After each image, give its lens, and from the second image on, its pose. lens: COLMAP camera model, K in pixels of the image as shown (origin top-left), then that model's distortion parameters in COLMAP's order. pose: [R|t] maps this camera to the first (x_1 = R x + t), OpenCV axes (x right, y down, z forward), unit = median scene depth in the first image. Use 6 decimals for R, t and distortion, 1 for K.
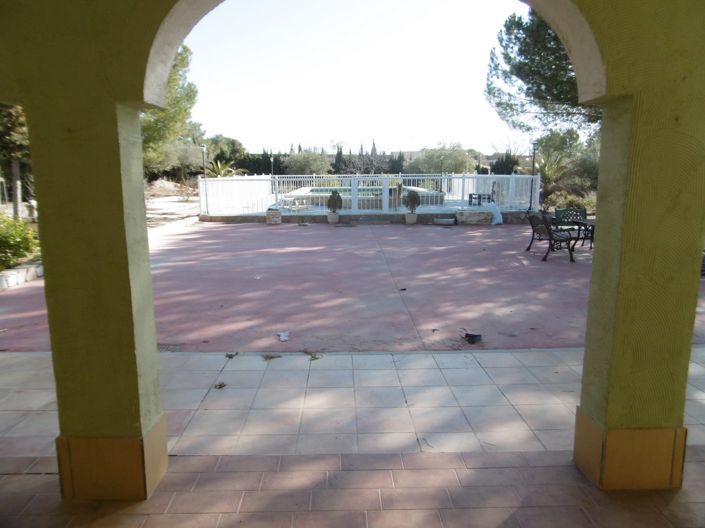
lens RADIAL K [[494.2, 0, 350.1], [0, 494.2, 261.8], [0, 0, 1]] dist [-0.021335, -0.001501]
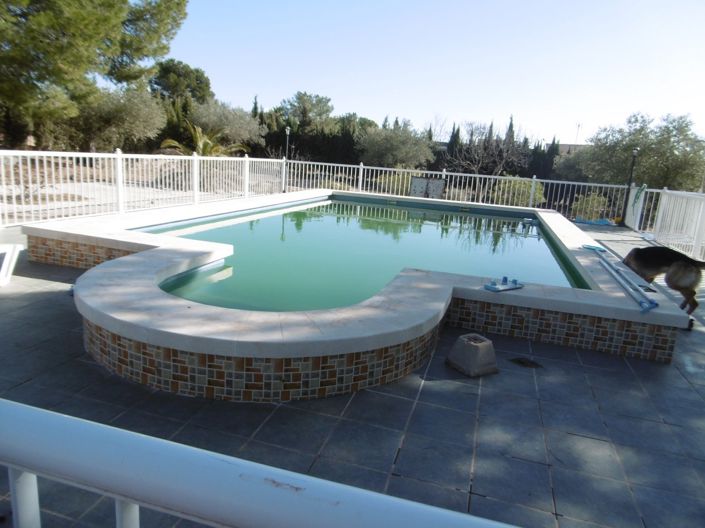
lens RADIAL K [[494.2, 0, 355.2], [0, 494.2, 265.4], [0, 0, 1]] dist [-0.021335, -0.001501]
pose [[0.947039, 0.138354, -0.289786, 0.069242], [-0.131236, 0.990376, 0.043953, -0.073590], [0.293078, -0.003595, 0.956082, 0.393190]]
